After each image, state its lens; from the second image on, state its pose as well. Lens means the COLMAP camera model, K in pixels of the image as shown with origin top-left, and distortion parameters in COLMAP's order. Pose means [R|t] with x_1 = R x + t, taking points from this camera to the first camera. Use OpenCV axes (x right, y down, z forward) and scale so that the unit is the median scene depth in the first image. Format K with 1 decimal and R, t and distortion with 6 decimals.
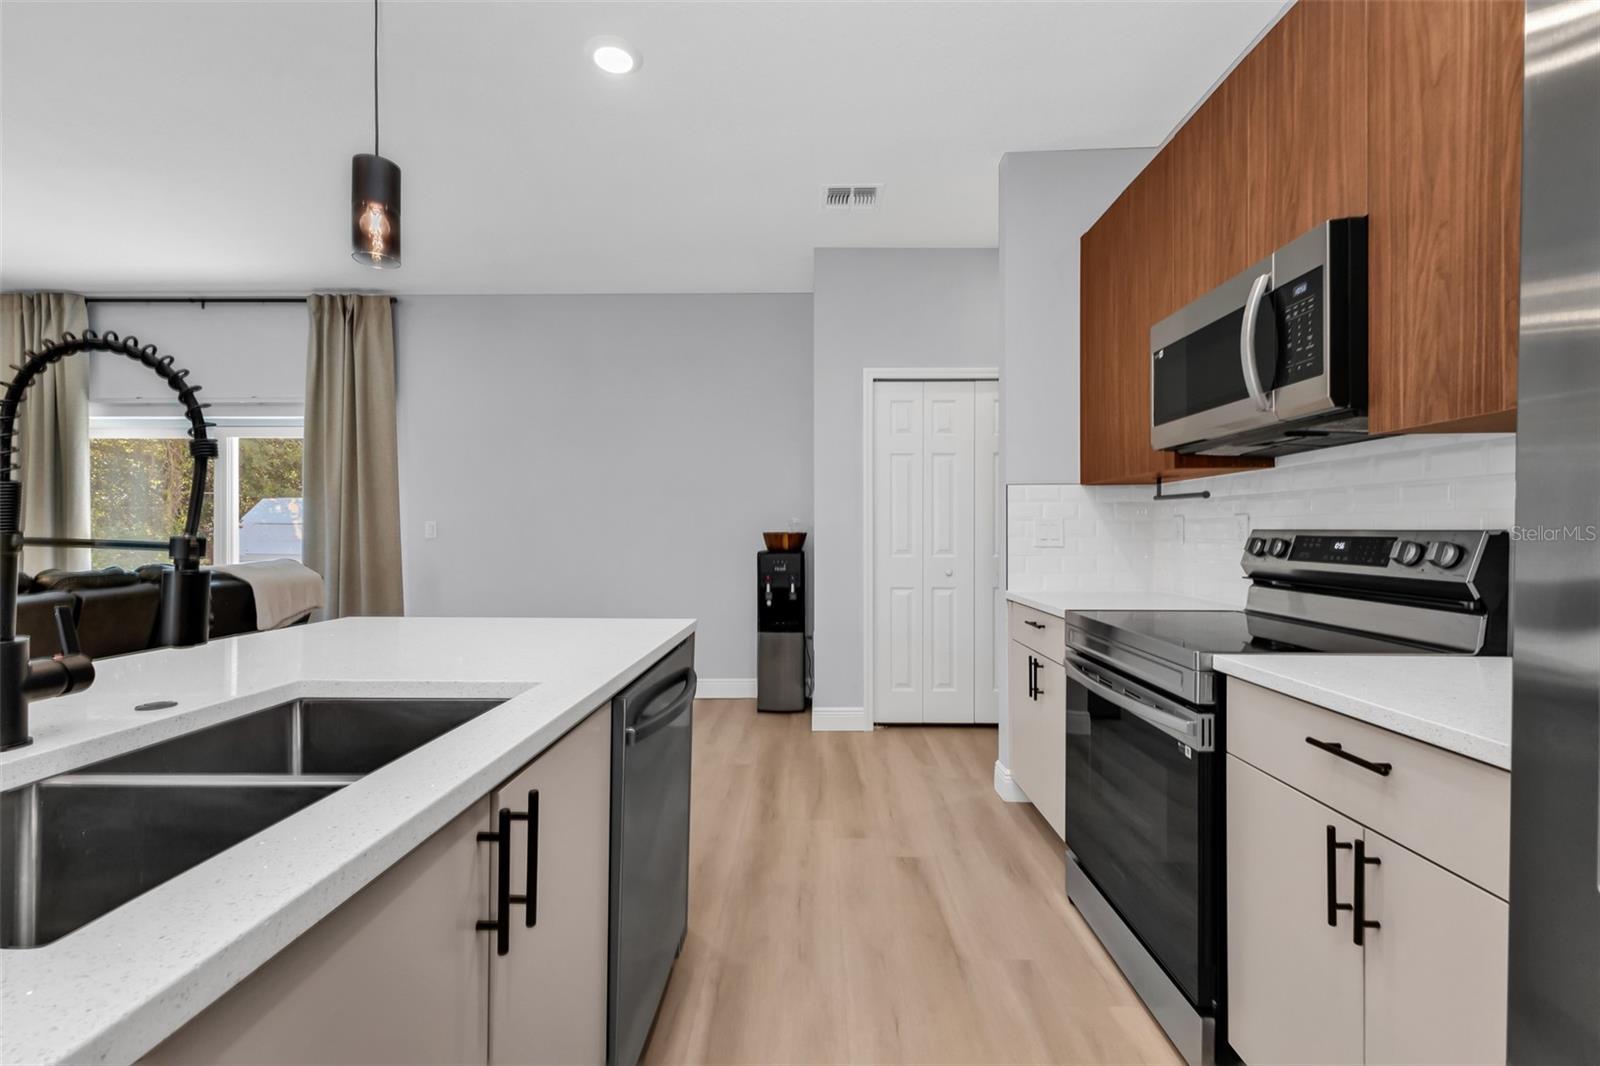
lens RADIAL K [[690.6, 0, 801.8], [0, 690.6, 527.8], [0, 0, 1]] dist [0.012484, -0.004585]
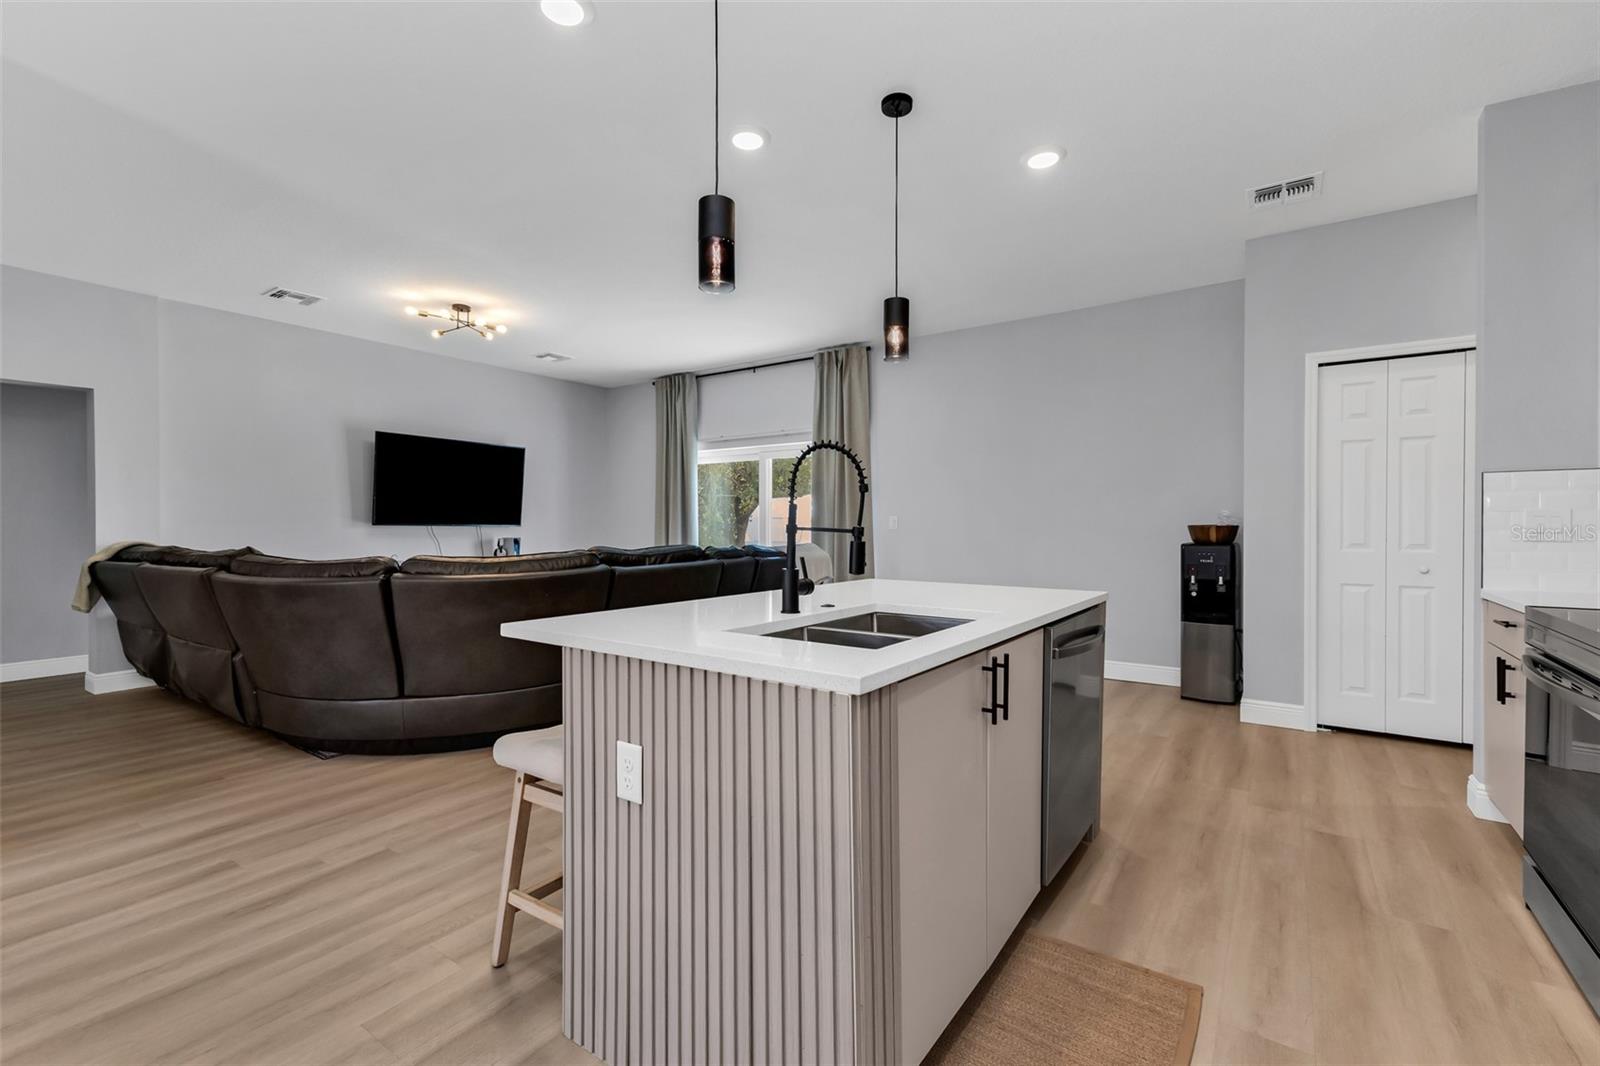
lens RADIAL K [[690.6, 0, 803.5], [0, 690.6, 530.3], [0, 0, 1]] dist [0.012484, -0.004585]
pose [[0.831412, 0.004861, -0.555635, 0.064718], [0.003237, 0.999902, 0.013590, -0.002023], [0.555647, -0.013098, 0.831315, -0.272537]]
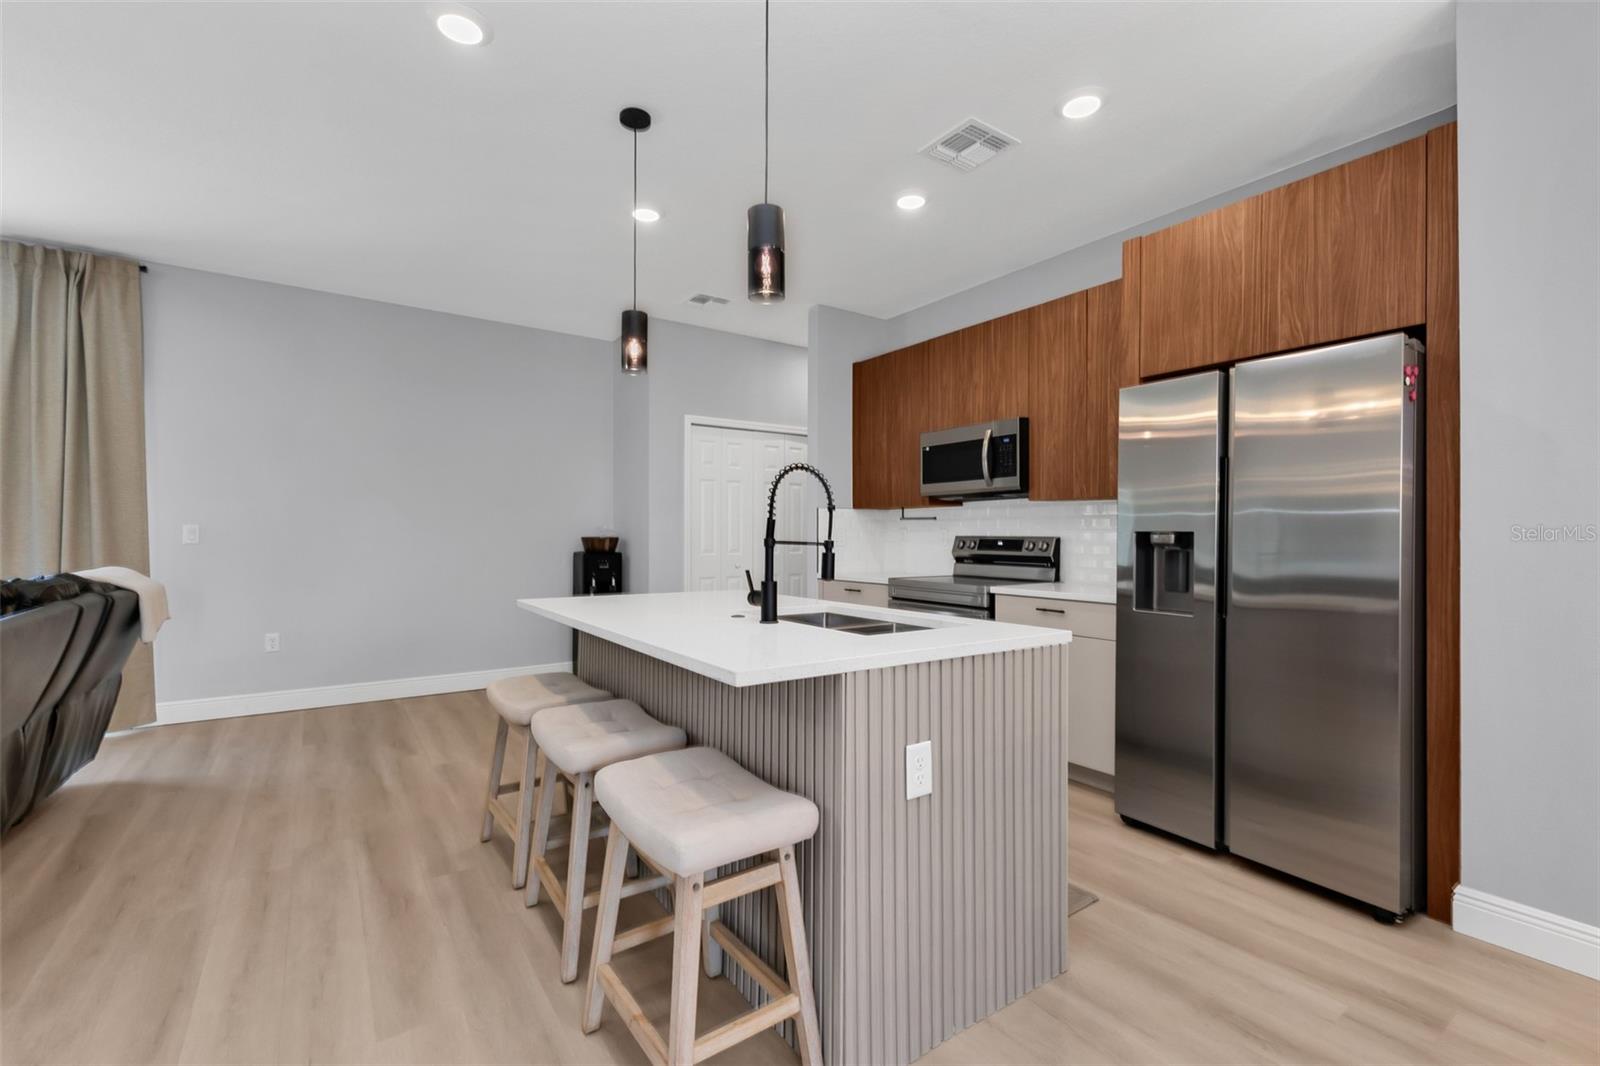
lens RADIAL K [[690.6, 0, 803.9], [0, 690.6, 530.2], [0, 0, 1]] dist [0.012484, -0.004585]
pose [[0.808990, 0.005204, 0.587799, -0.712221], [-0.004451, 0.999986, -0.002728, -0.005347], [-0.587805, -0.000409, 0.809002, -0.311486]]
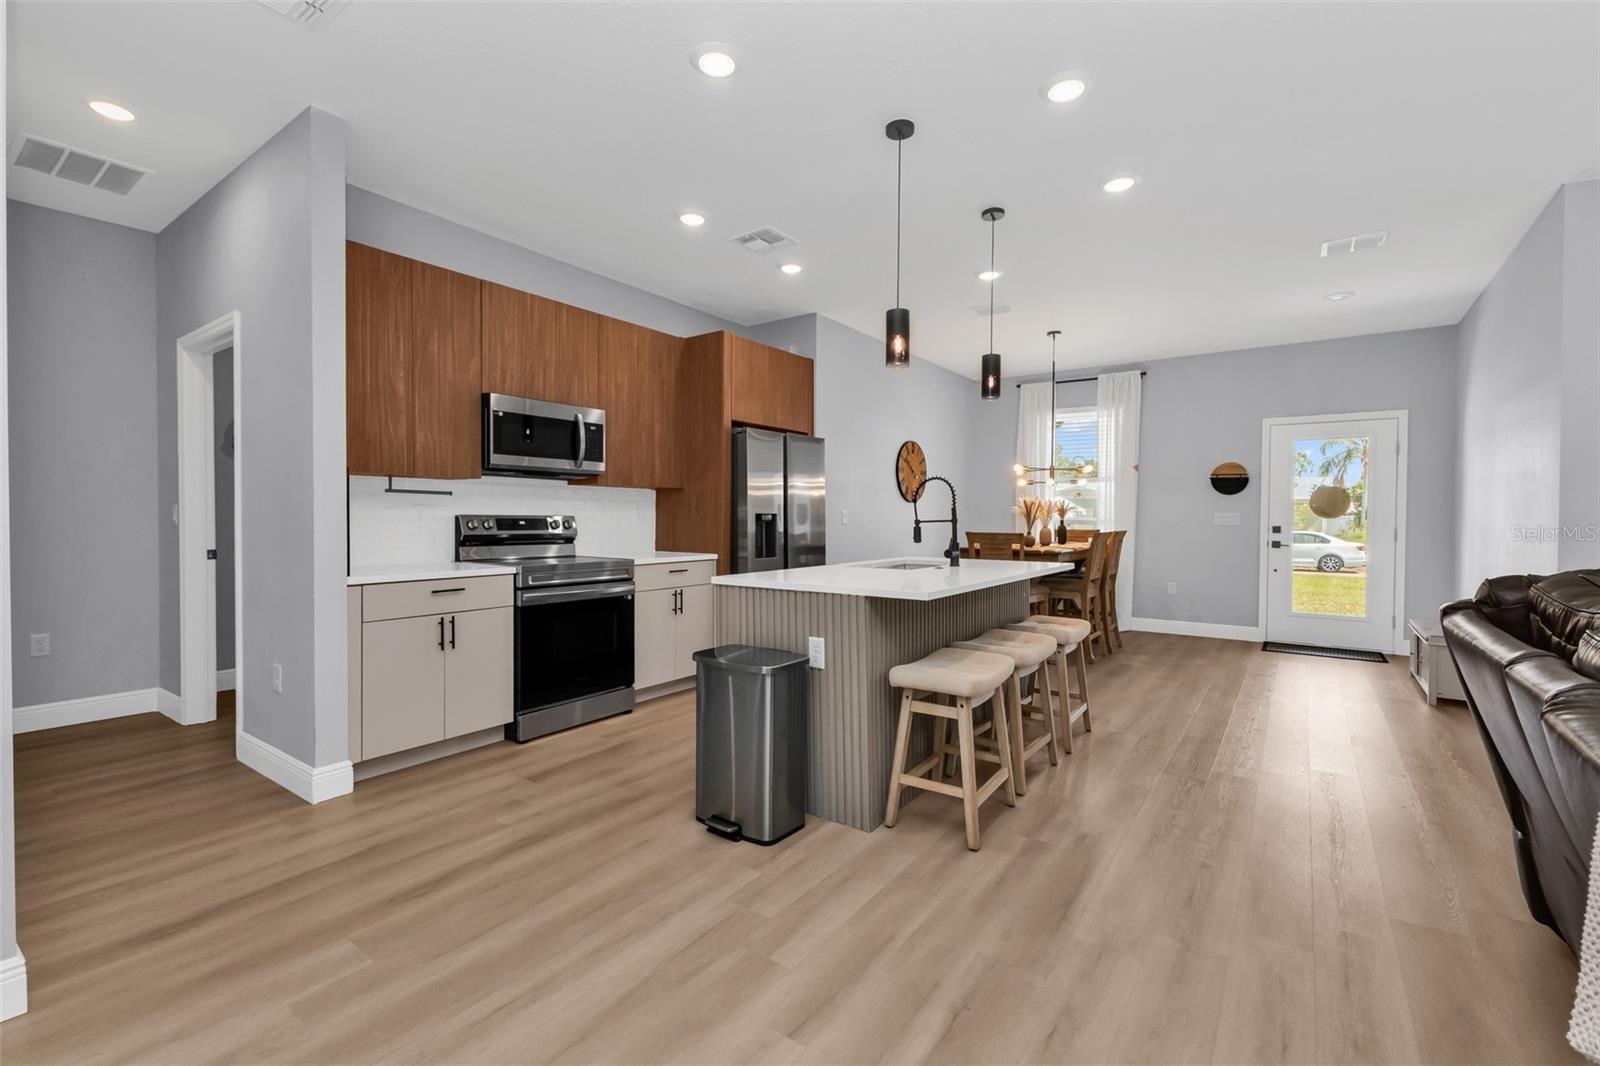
lens RADIAL K [[690.6, 0, 807.1], [0, 690.6, 529.0], [0, 0, 1]] dist [0.012484, -0.004585]
pose [[-0.824157, -0.016445, 0.566122, -0.814720], [-0.009881, 0.999844, 0.014659, 0.003264], [-0.566275, 0.006488, -0.824191, 1.485811]]
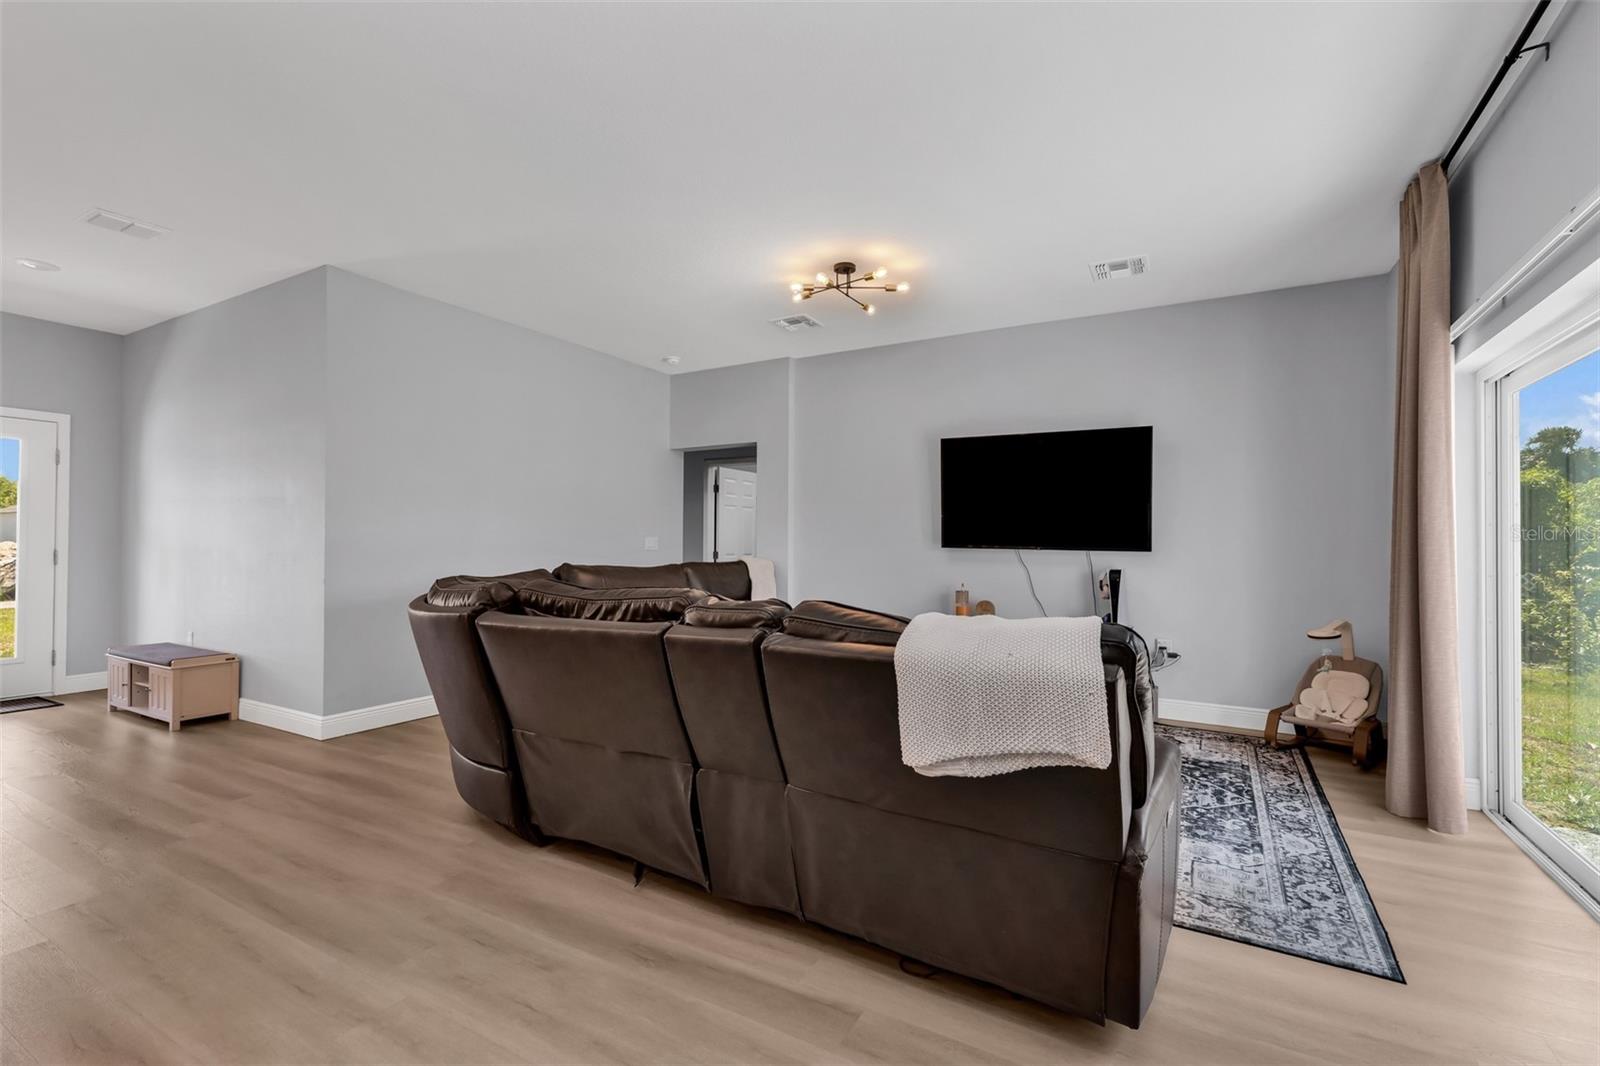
lens RADIAL K [[690.6, 0, 820.4], [0, 690.6, 535.8], [0, 0, 1]] dist [0.012484, -0.004585]
pose [[-0.484042, -0.013050, -0.874948, -0.419479], [-0.000355, 0.999892, -0.014718, 0.002738], [0.875045, -0.006814, -0.483994, 1.360679]]
